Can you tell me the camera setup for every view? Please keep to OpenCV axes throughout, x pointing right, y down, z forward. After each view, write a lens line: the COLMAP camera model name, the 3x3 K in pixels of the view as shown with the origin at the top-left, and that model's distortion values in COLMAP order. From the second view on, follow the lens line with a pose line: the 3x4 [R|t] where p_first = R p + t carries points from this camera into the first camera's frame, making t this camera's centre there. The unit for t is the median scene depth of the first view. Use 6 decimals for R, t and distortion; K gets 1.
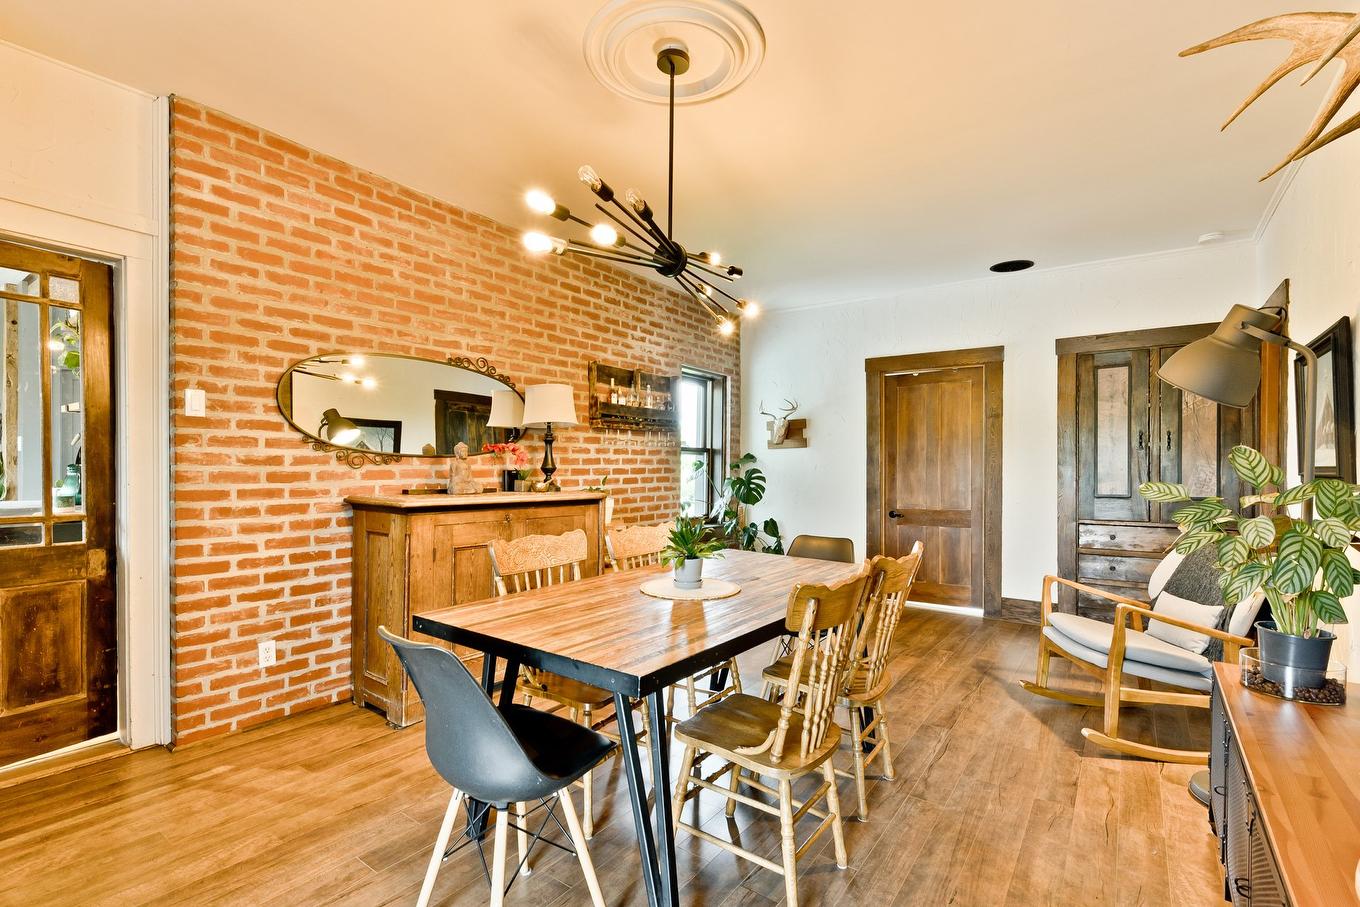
lens RADIAL K [[617.2, 0, 677.2], [0, 617.2, 465.4], [0, 0, 1]] dist [0.003099, 0.000310]
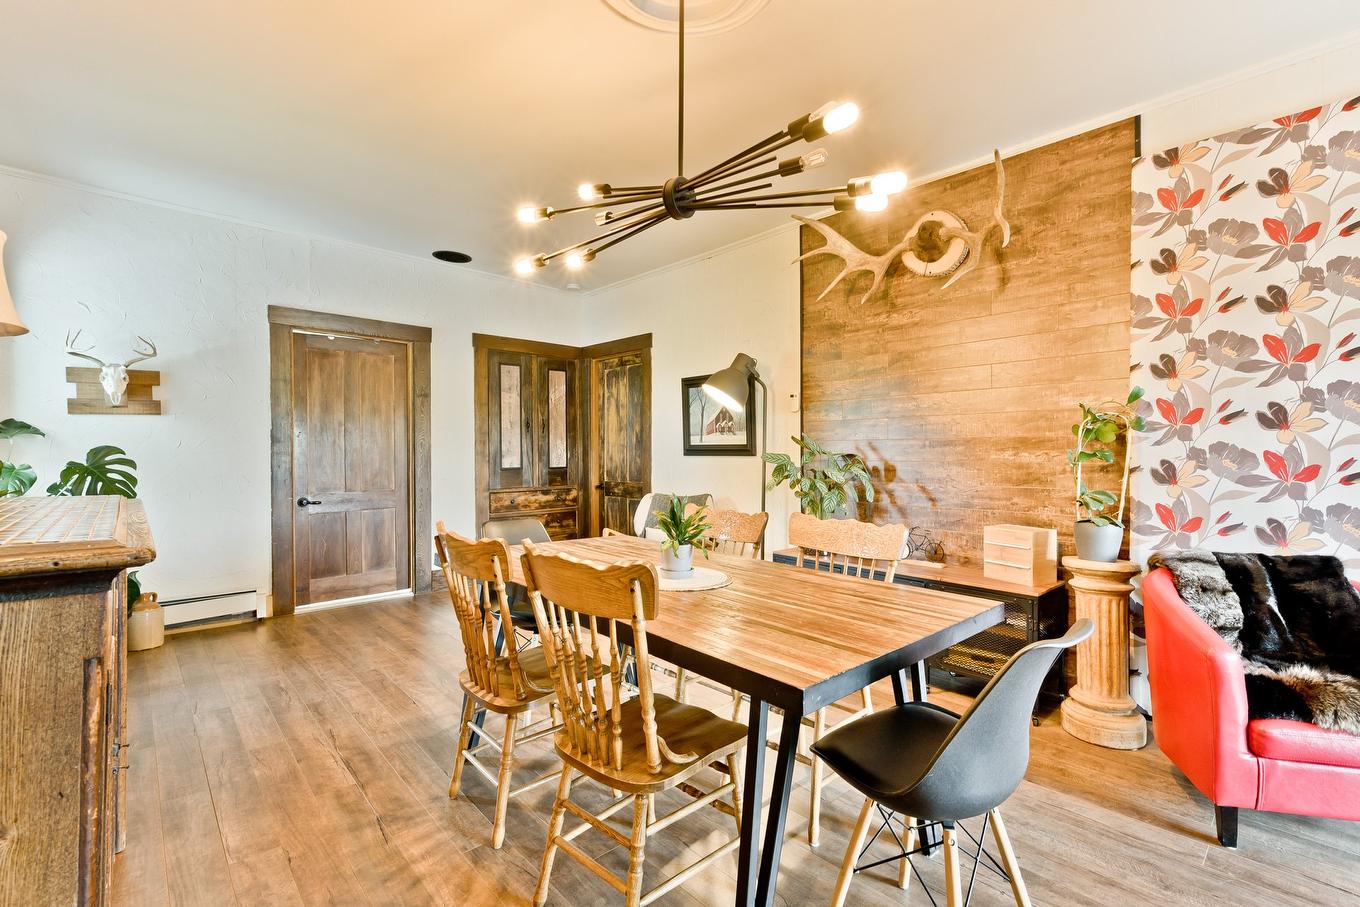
lens RADIAL K [[617.2, 0, 682.6], [0, 617.2, 451.1], [0, 0, 1]] dist [0.003099, 0.000310]
pose [[0.184593, -0.005797, 0.982798, -0.414901], [-0.006122, 0.999956, 0.007048, 0.002227], [-0.982796, -0.007317, 0.184550, 0.398033]]
